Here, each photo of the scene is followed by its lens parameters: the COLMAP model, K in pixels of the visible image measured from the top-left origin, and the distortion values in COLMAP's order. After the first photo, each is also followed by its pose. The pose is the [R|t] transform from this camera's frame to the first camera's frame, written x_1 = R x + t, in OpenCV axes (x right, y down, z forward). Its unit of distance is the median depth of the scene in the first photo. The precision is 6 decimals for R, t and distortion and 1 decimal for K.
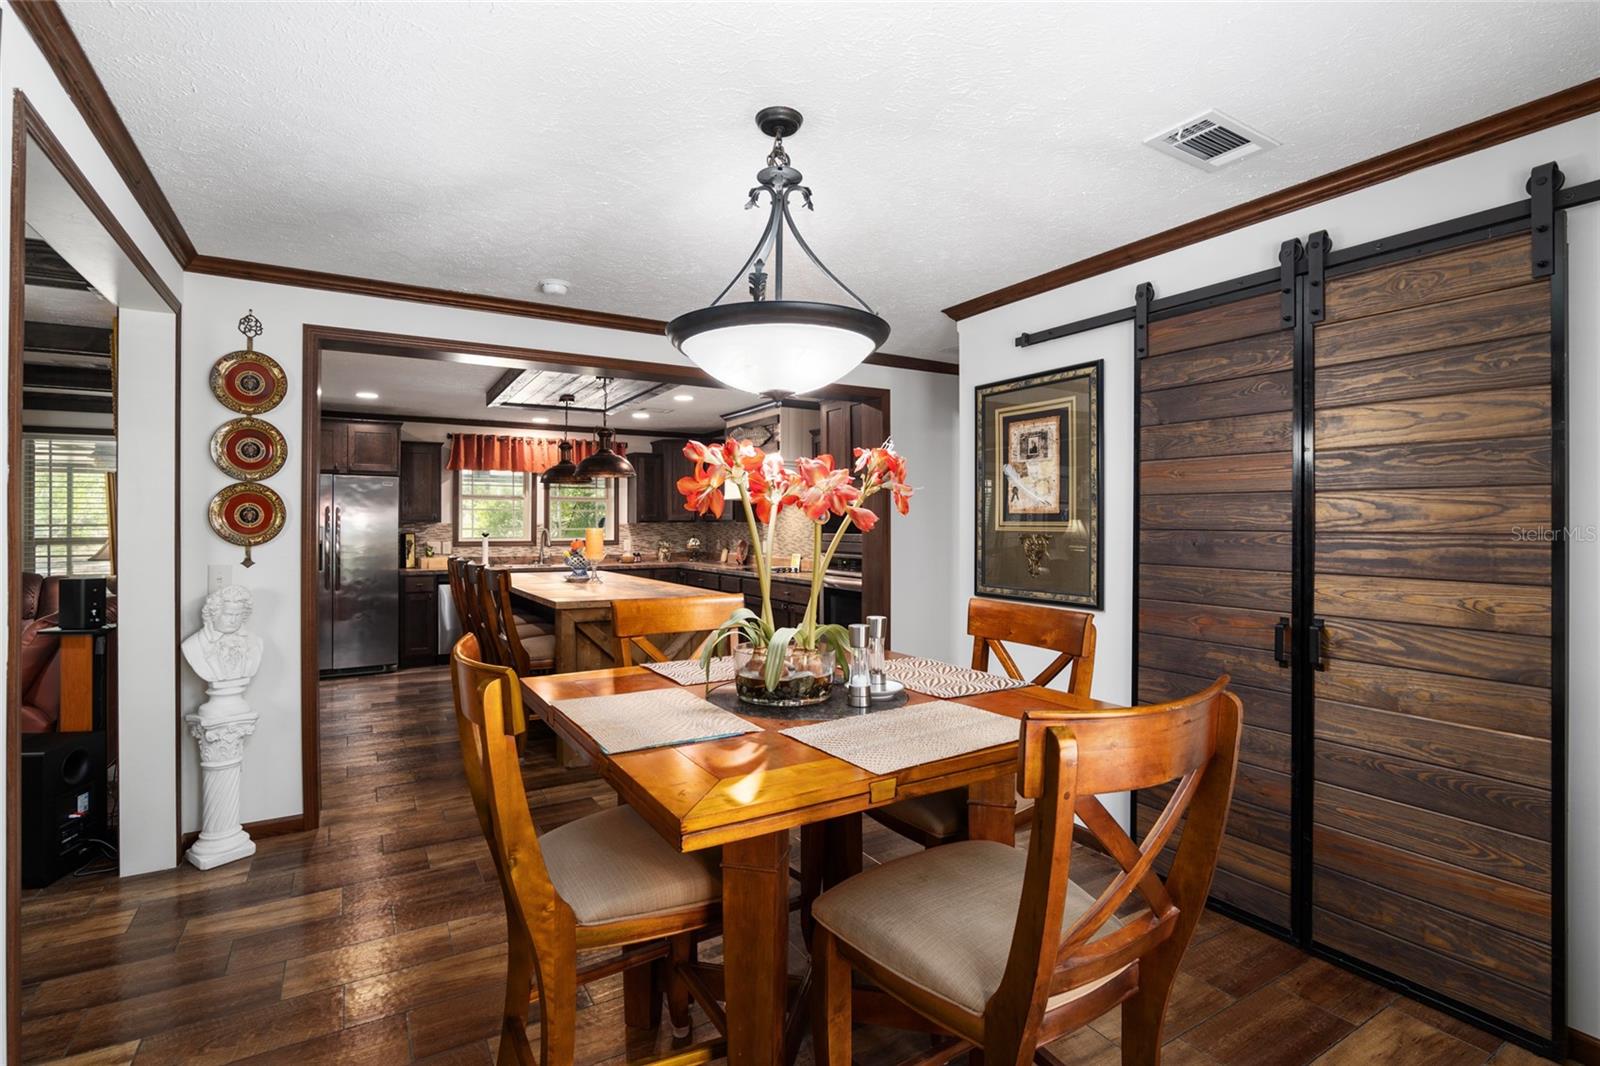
lens RADIAL K [[748.4, 0, 797.5], [0, 748.4, 527.7], [0, 0, 1]] dist [-0.005716, -0.000342]
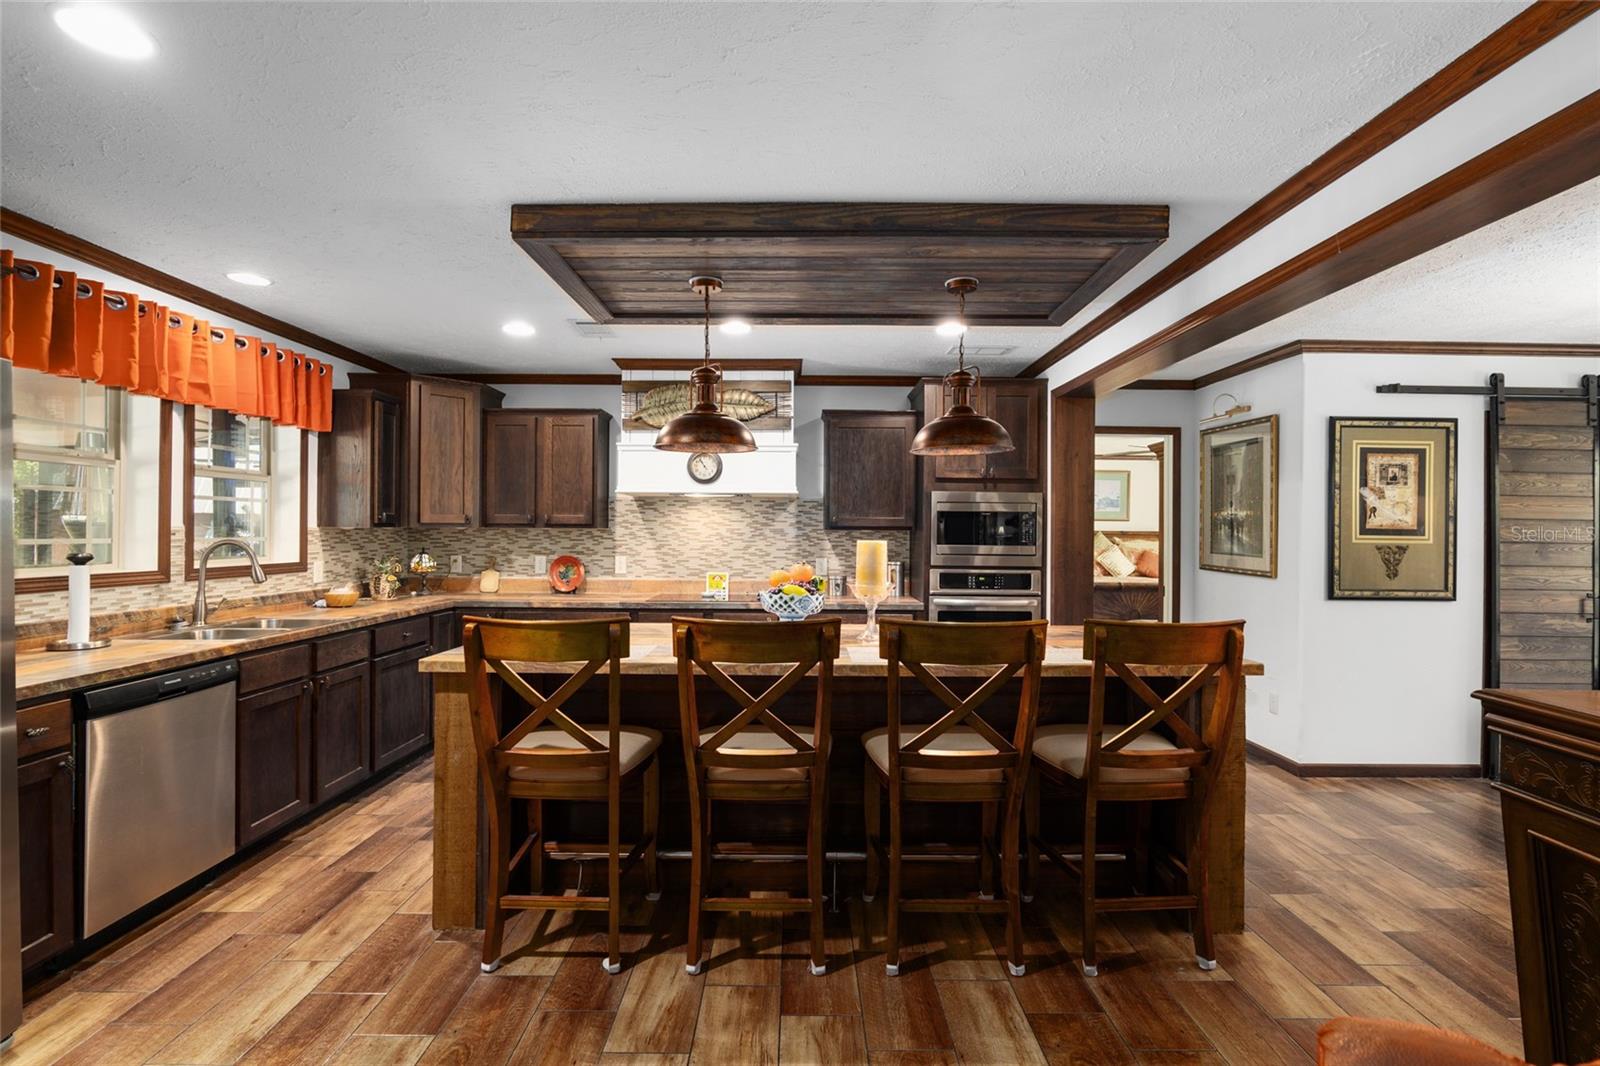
lens RADIAL K [[748.4, 0, 801.0], [0, 748.4, 531.5], [0, 0, 1]] dist [-0.005716, -0.000342]
pose [[0.519370, -0.002258, 0.854547, -1.298358], [-0.005559, 0.999966, 0.006021, -0.017506], [-0.854531, -0.007878, 0.519340, 1.232294]]
